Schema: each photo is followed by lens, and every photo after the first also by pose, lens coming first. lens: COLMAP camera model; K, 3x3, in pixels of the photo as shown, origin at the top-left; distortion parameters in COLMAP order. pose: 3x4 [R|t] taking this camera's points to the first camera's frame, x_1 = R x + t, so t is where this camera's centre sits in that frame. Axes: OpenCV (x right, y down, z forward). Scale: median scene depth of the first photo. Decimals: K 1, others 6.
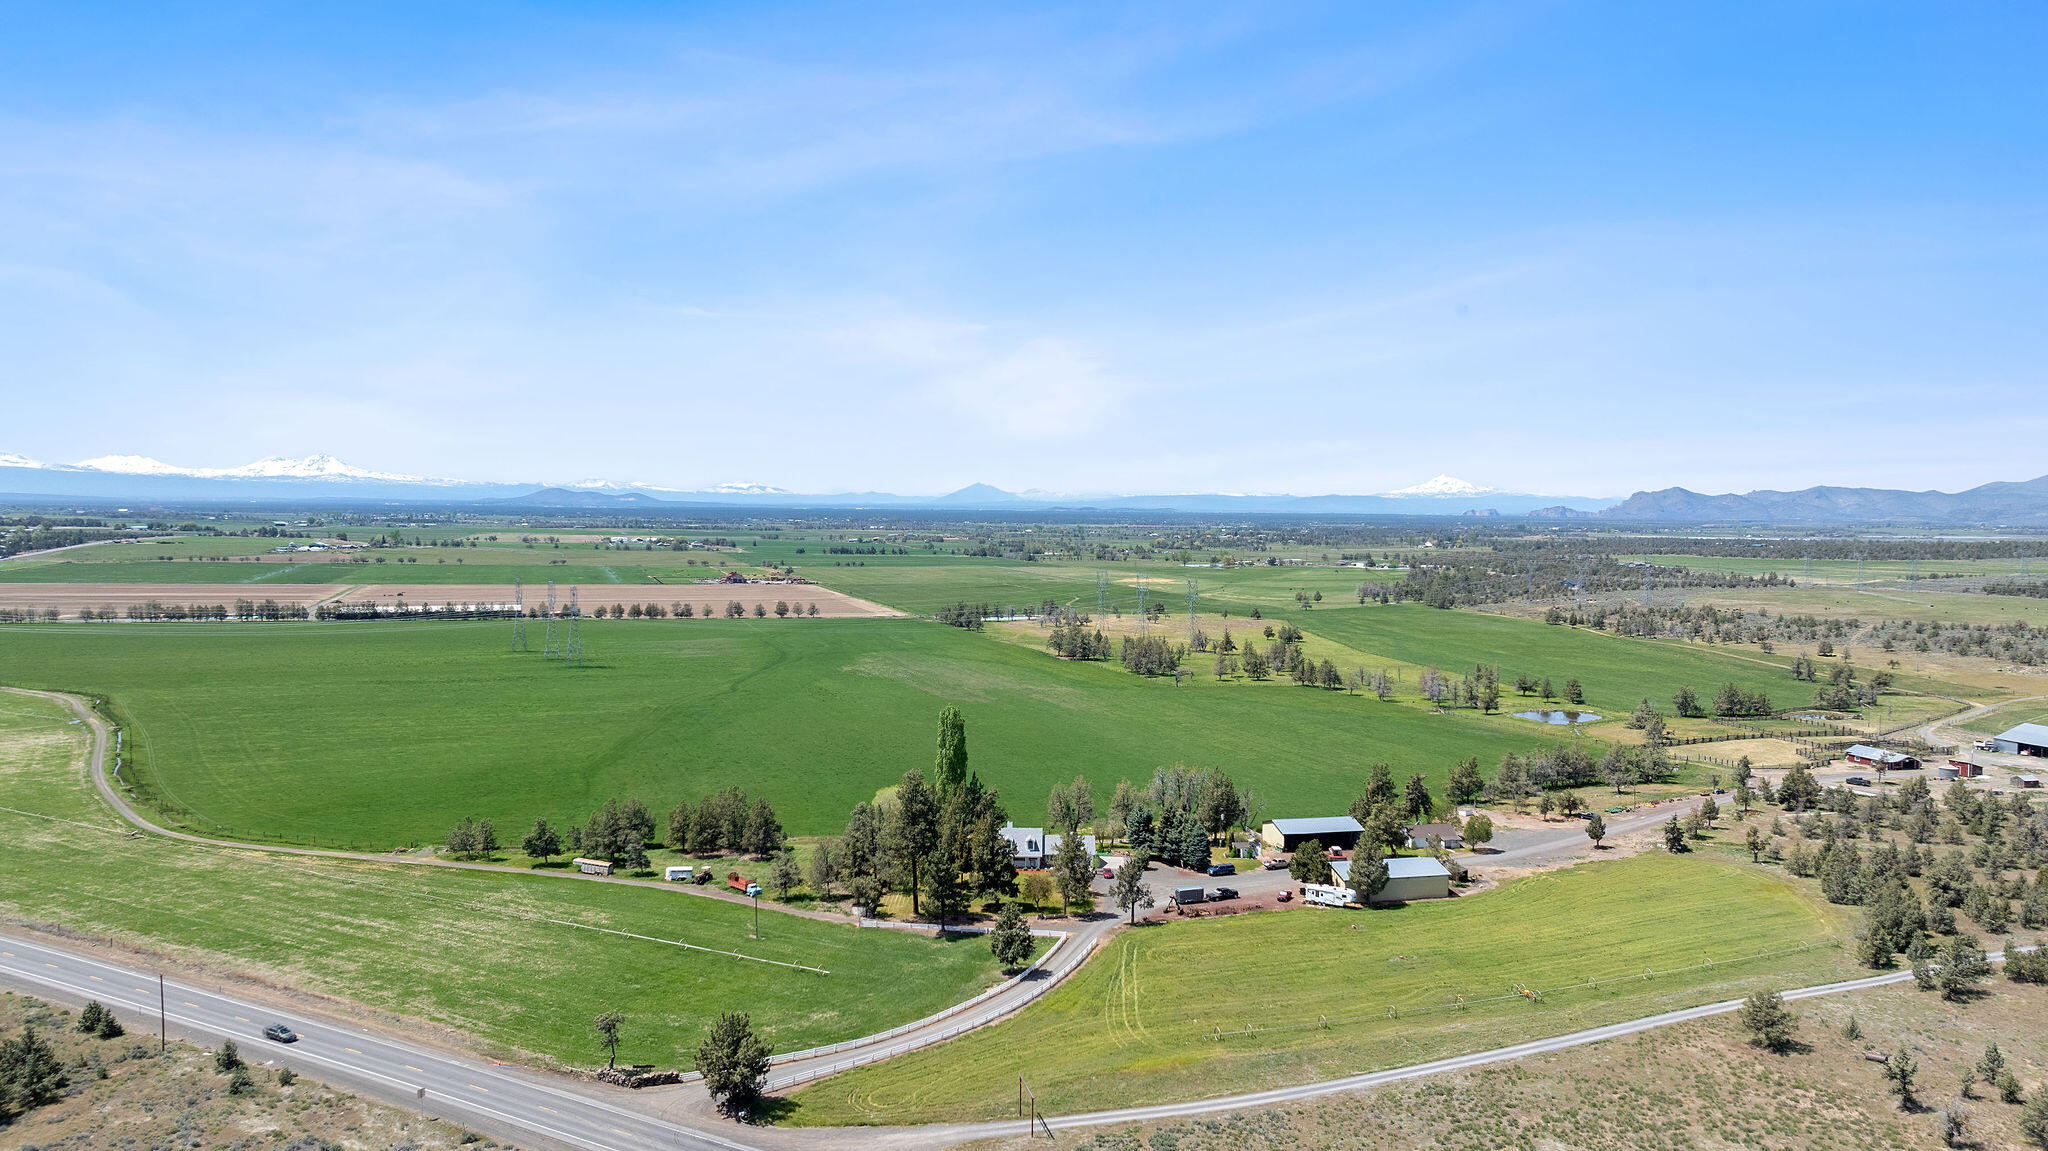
lens RADIAL K [[1438.4, 0, 1023.3], [0, 1438.4, 575.4], [0, 0, 1]] dist [-0.020007, 0.004838]
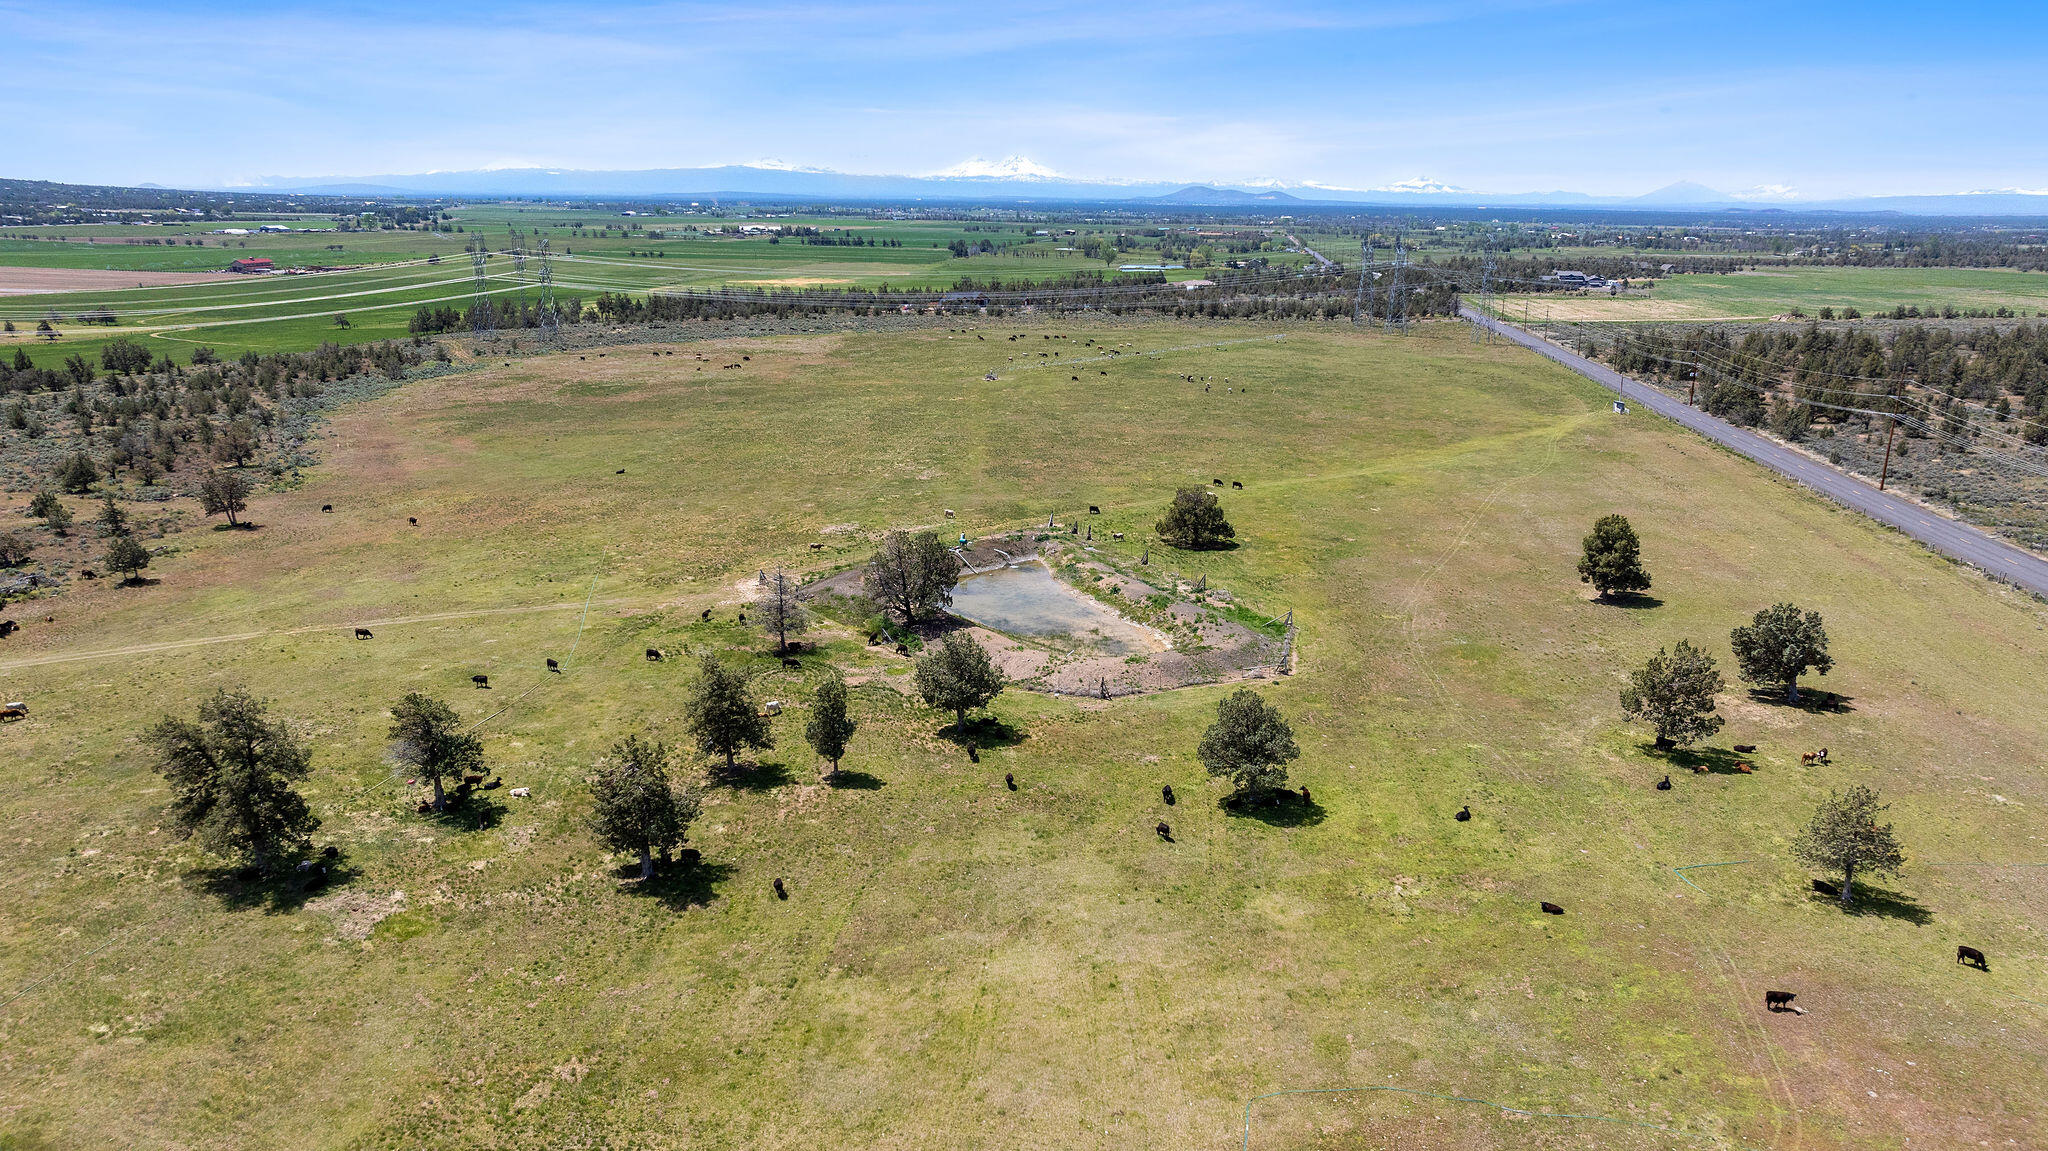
lens RADIAL K [[1438.4, 0, 1023.3], [0, 1438.4, 575.4], [0, 0, 1]] dist [-0.020007, 0.004838]
pose [[0.893679, 0.113021, -0.434239, 1.252258], [-0.023094, 0.978061, 0.207035, -0.008780], [0.448112, -0.174994, 0.876683, 0.997295]]
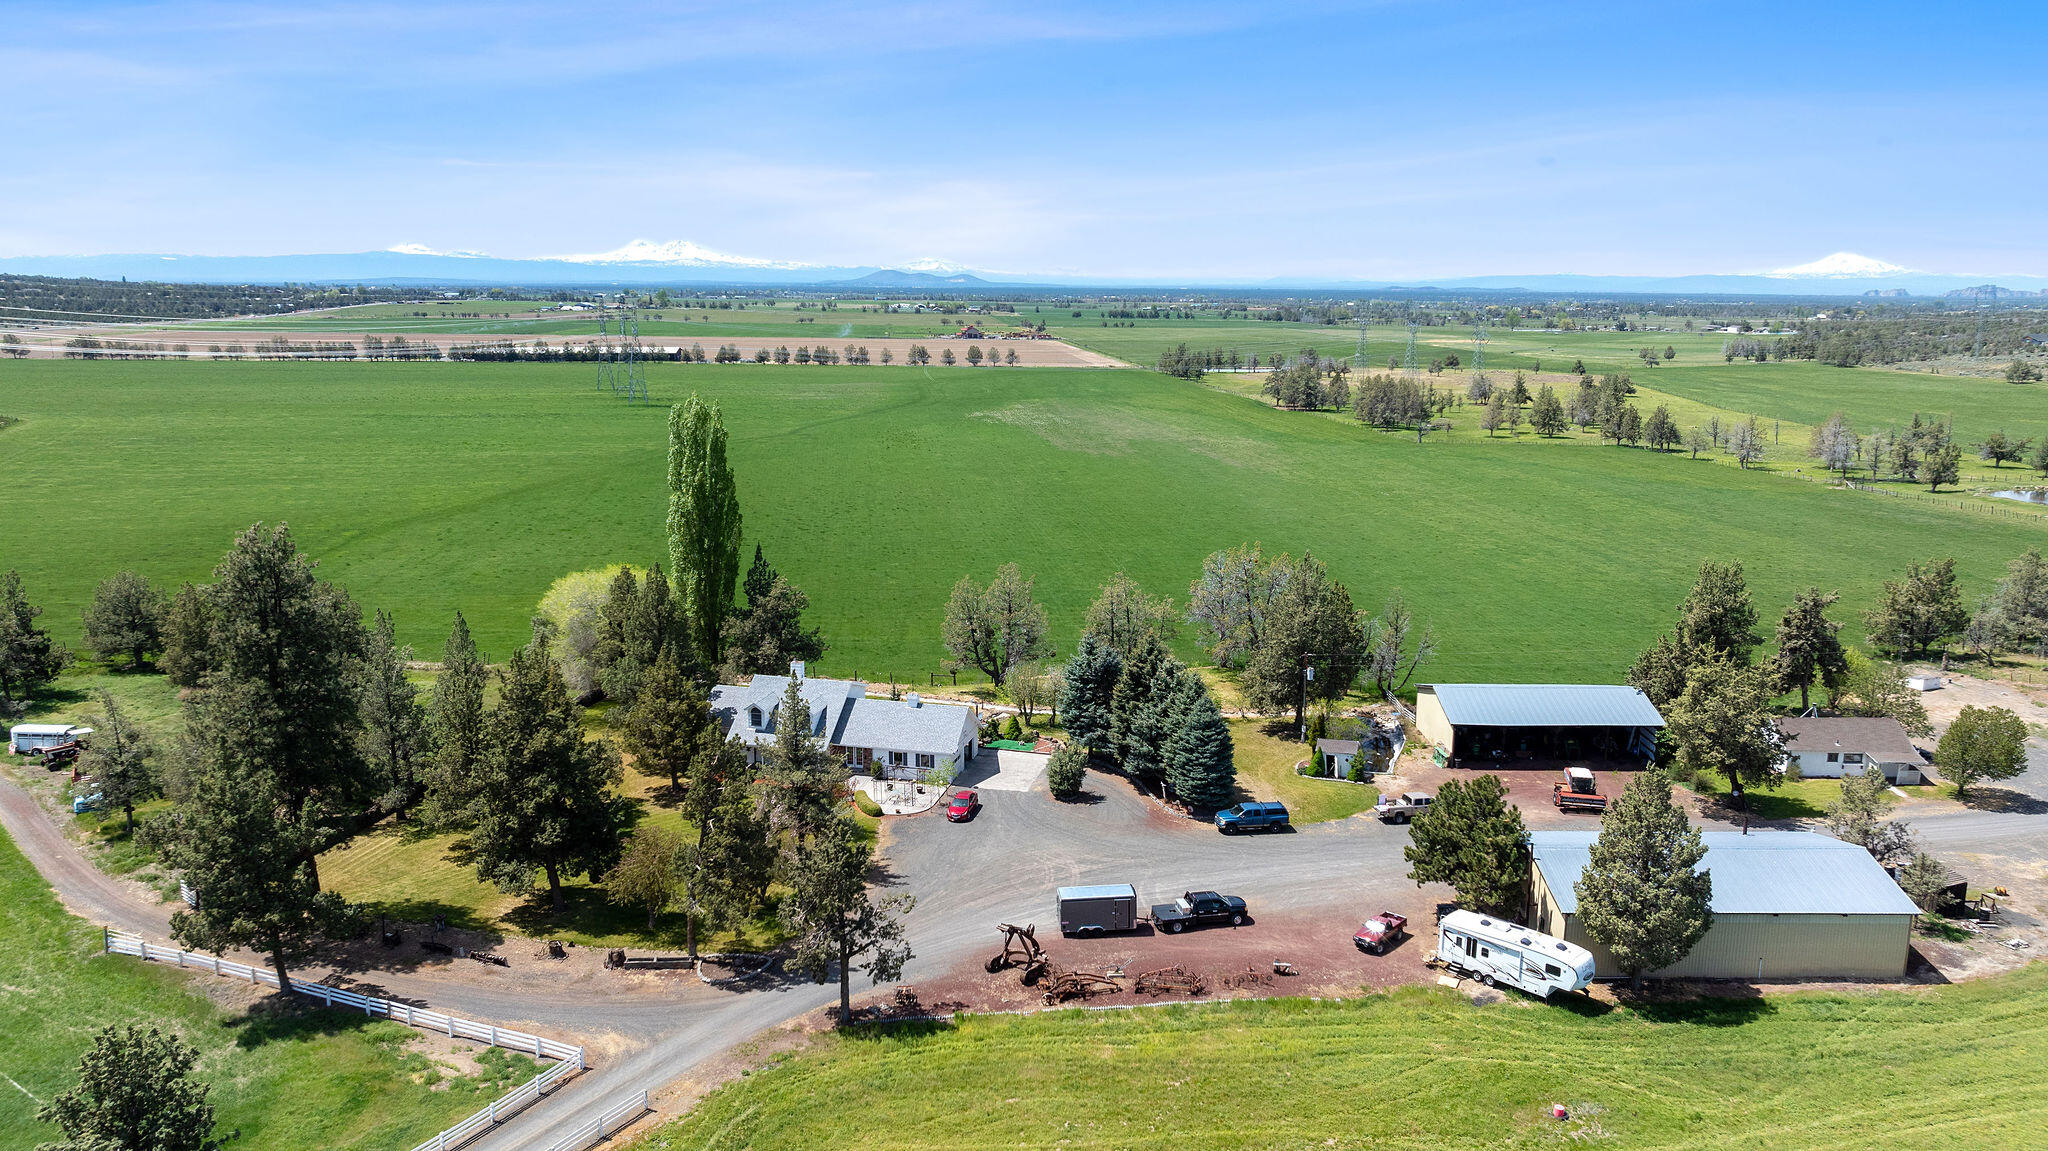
lens RADIAL K [[1438.4, 0, 1023.3], [0, 1438.4, 575.4], [0, 0, 1]] dist [-0.020007, 0.004838]
pose [[0.974440, 0.040595, -0.220948, 0.073486], [-0.007357, 0.988776, 0.149223, 0.037979], [0.224526, -0.143784, 0.963802, 0.284718]]
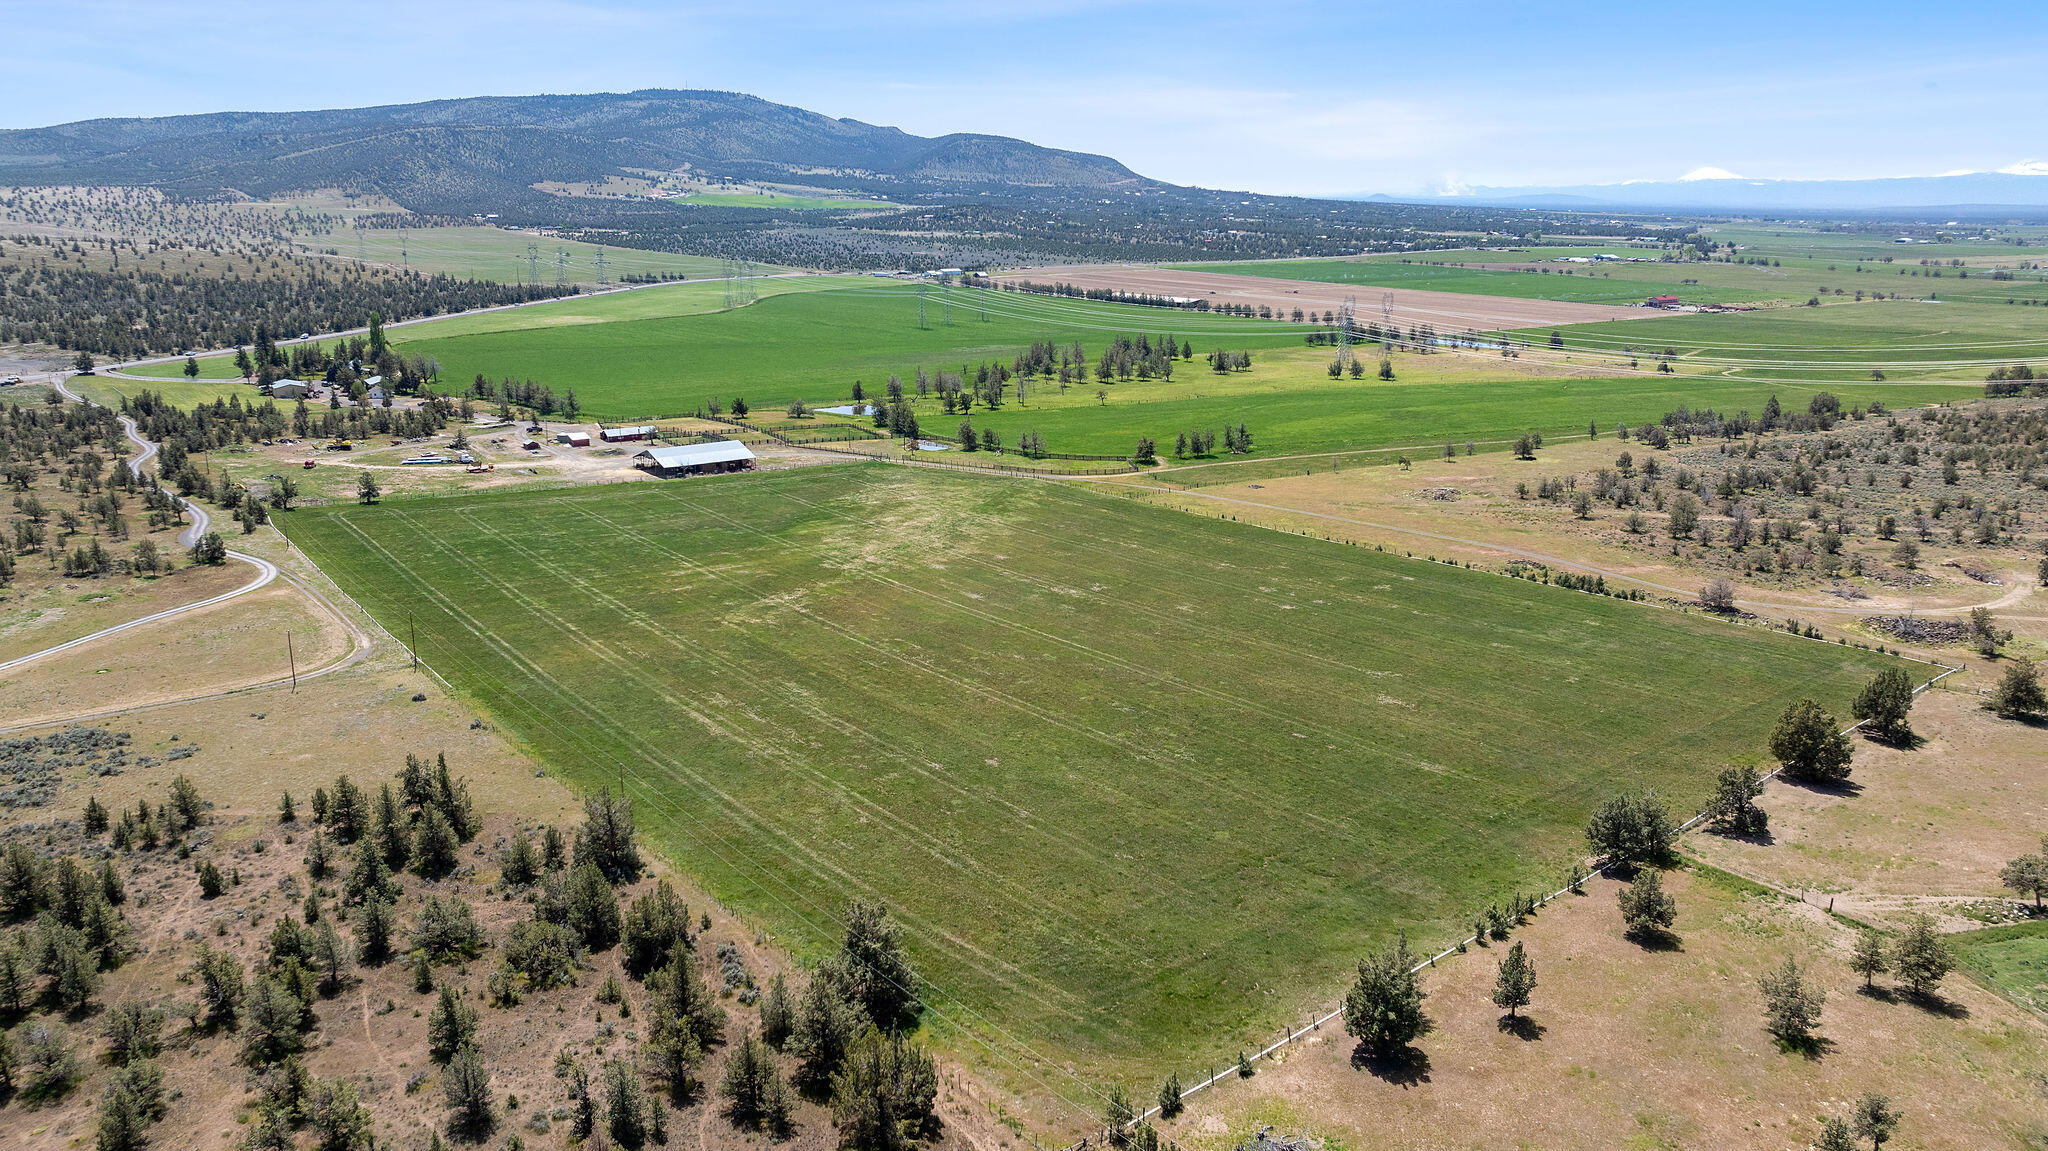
lens RADIAL K [[1440.0, 0, 1028.6], [0, 1440.0, 580.0], [0, 0, 1]] dist [-0.021246, 0.006792]
pose [[0.339390, 0.235381, -0.910720, 1.270377], [-0.050805, 0.971359, 0.232120, -0.040676], [0.939273, -0.032510, 0.341628, 0.584894]]
